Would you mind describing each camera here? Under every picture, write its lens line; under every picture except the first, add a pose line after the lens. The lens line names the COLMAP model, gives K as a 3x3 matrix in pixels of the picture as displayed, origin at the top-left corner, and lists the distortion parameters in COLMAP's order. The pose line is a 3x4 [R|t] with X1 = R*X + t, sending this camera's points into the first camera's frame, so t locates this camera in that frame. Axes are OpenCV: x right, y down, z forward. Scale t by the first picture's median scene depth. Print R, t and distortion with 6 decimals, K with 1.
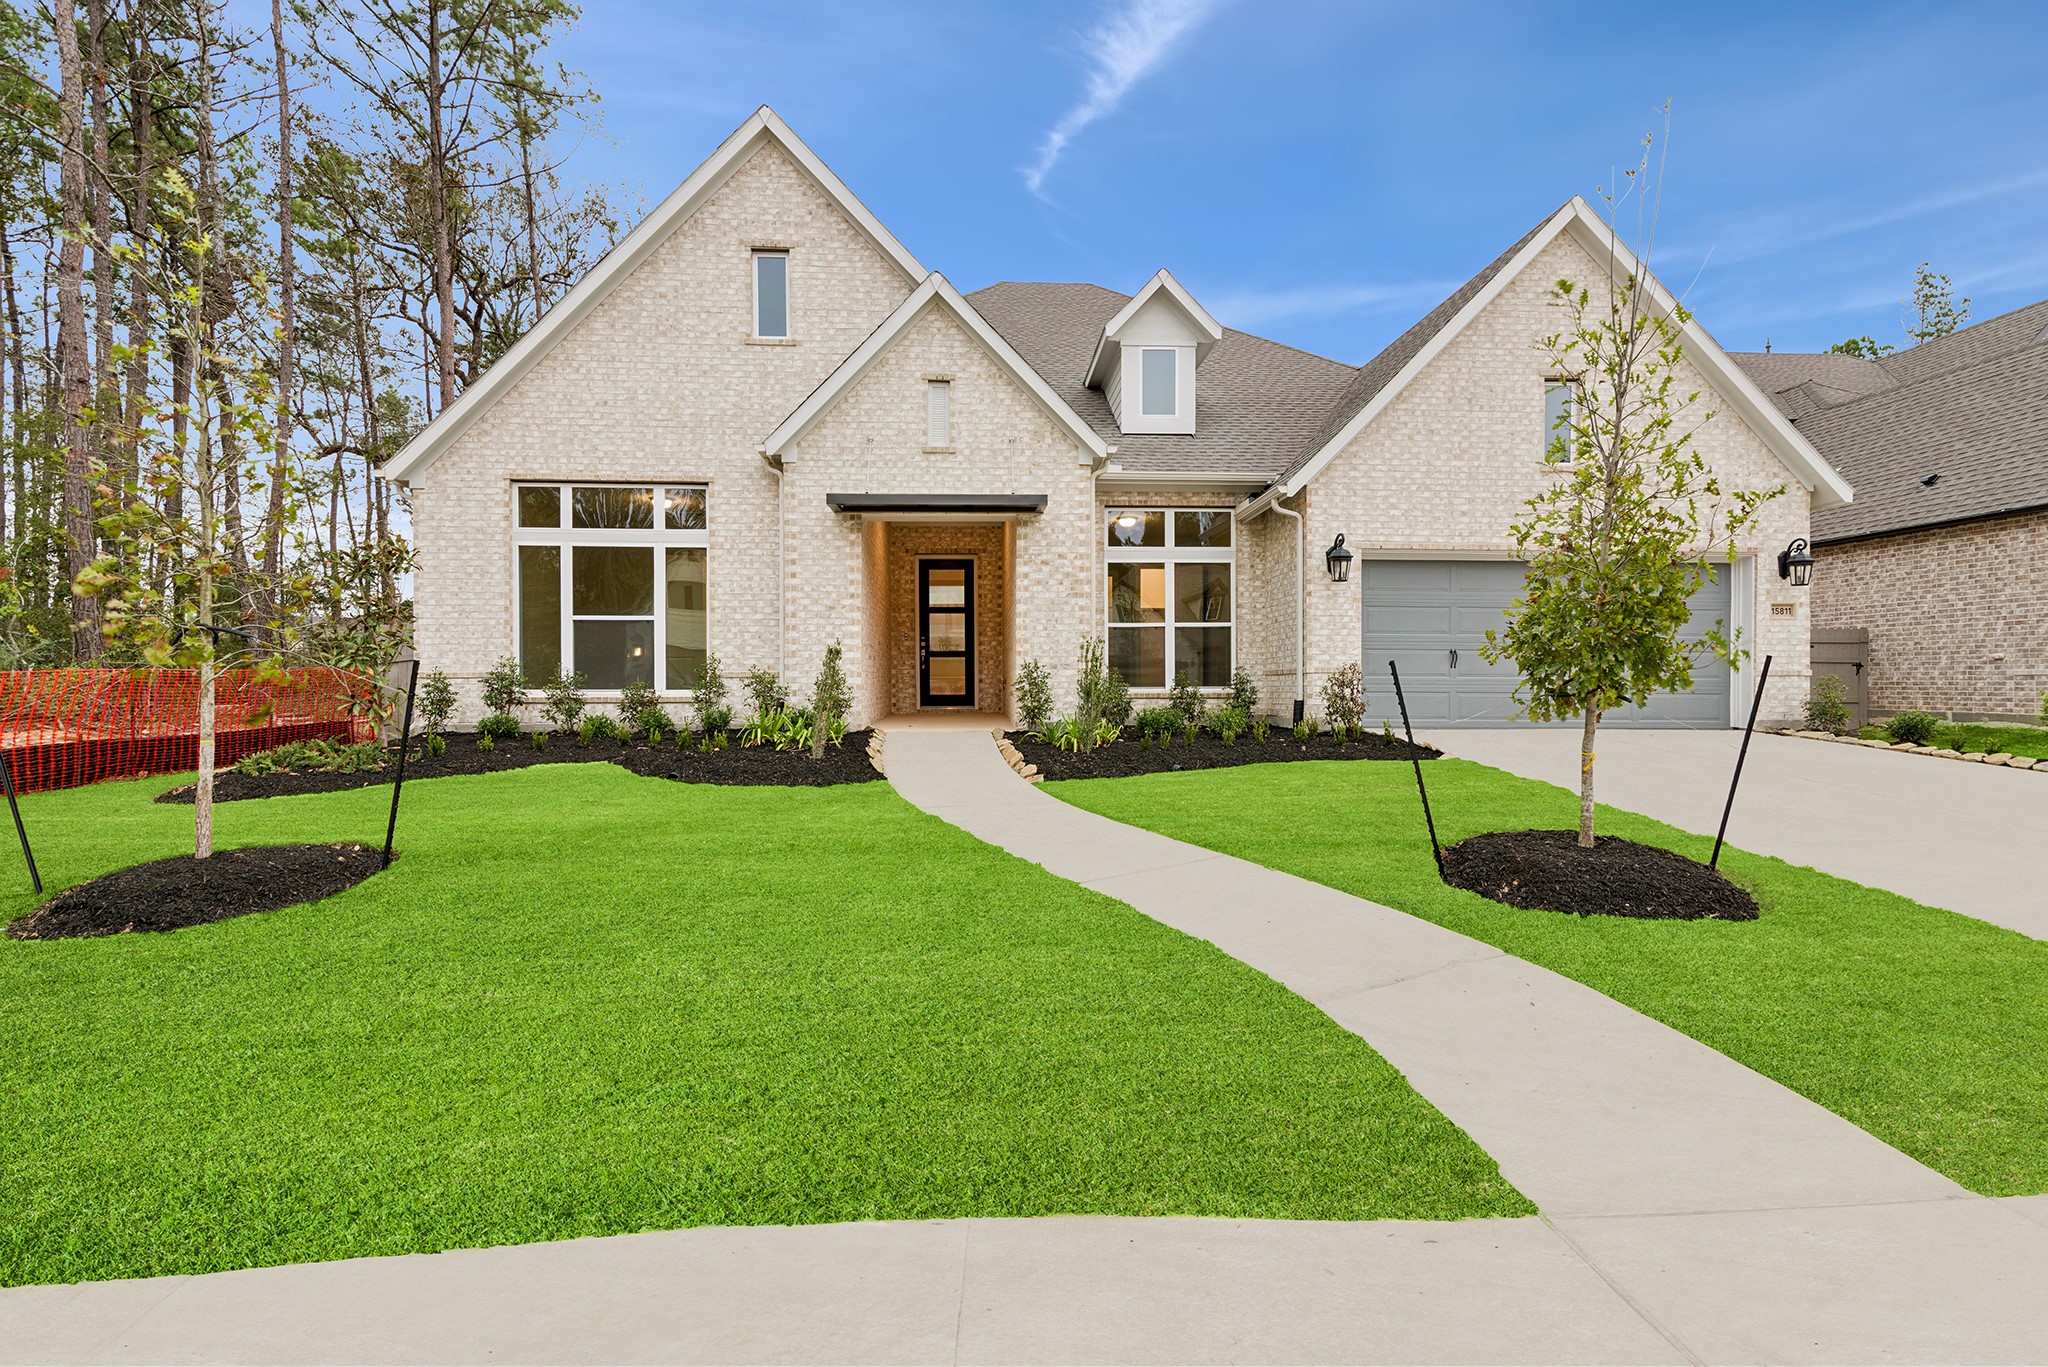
lens RADIAL K [[920.3, 0, 1017.3], [0, 920.3, 685.8], [0, 0, 1]] dist [0.013662, -0.000066]
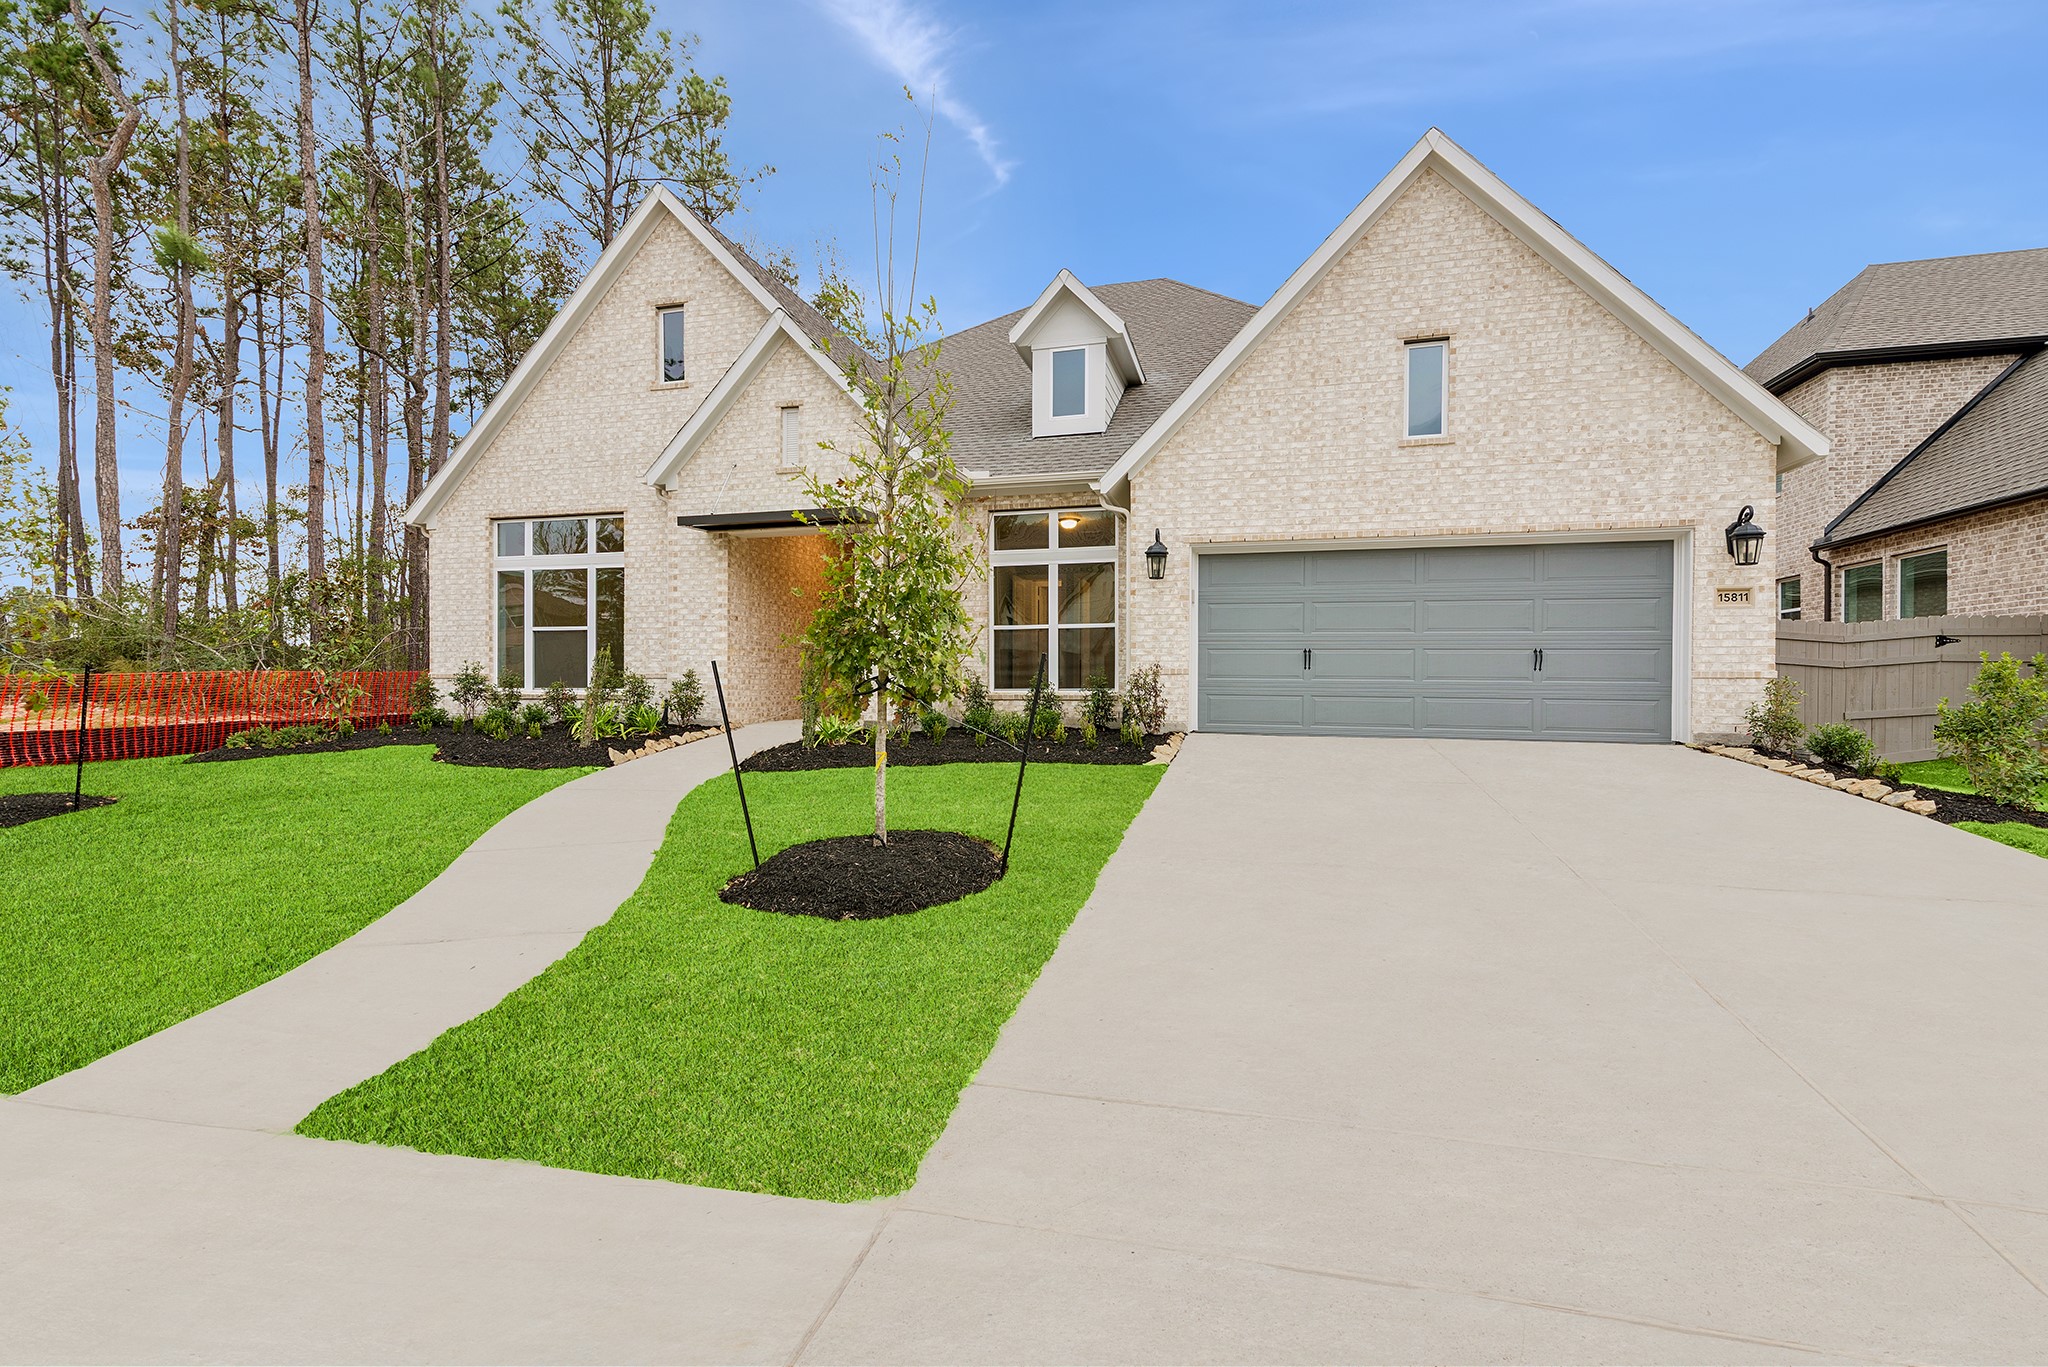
lens RADIAL K [[923.7, 0, 1015.3], [0, 923.7, 688.7], [0, 0, 1]] dist [0.013993, -0.000126]
pose [[0.947626, 0.005129, -0.319341, 0.512297], [-0.005330, 0.999986, 0.000245, 0.001373], [0.319338, 0.001470, 0.947640, 0.044243]]
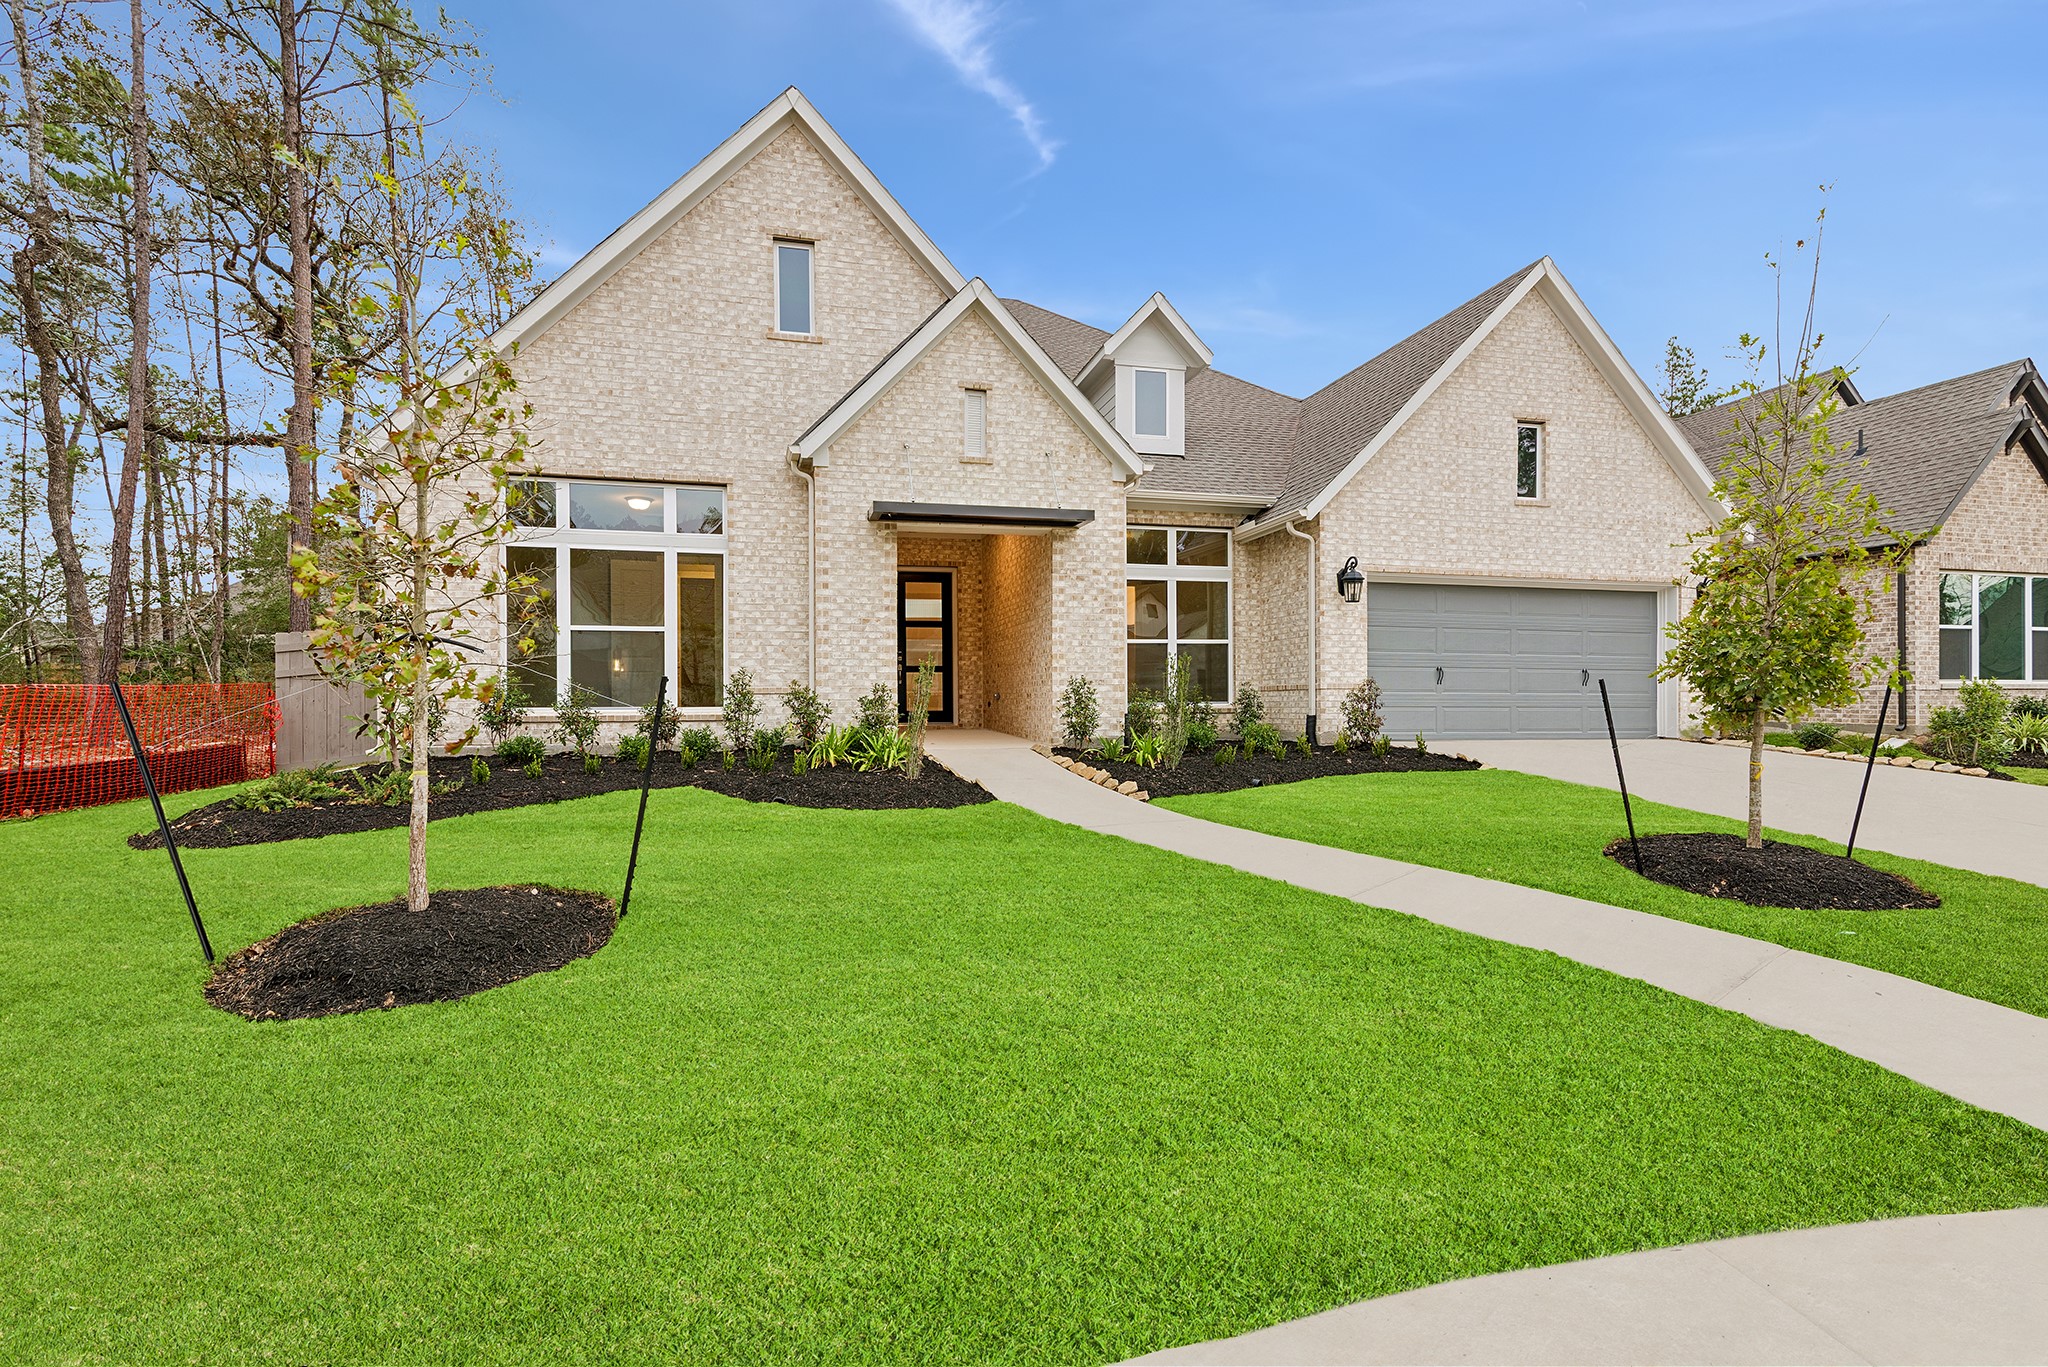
lens RADIAL K [[921.1, 0, 1018.6], [0, 921.1, 696.5], [0, 0, 1]] dist [0.013212, 0.000062]
pose [[0.983299, -0.001394, 0.181990, -0.214904], [0.002068, 0.999992, -0.003513, -0.002302], [-0.181983, 0.003830, 0.983294, 0.031990]]
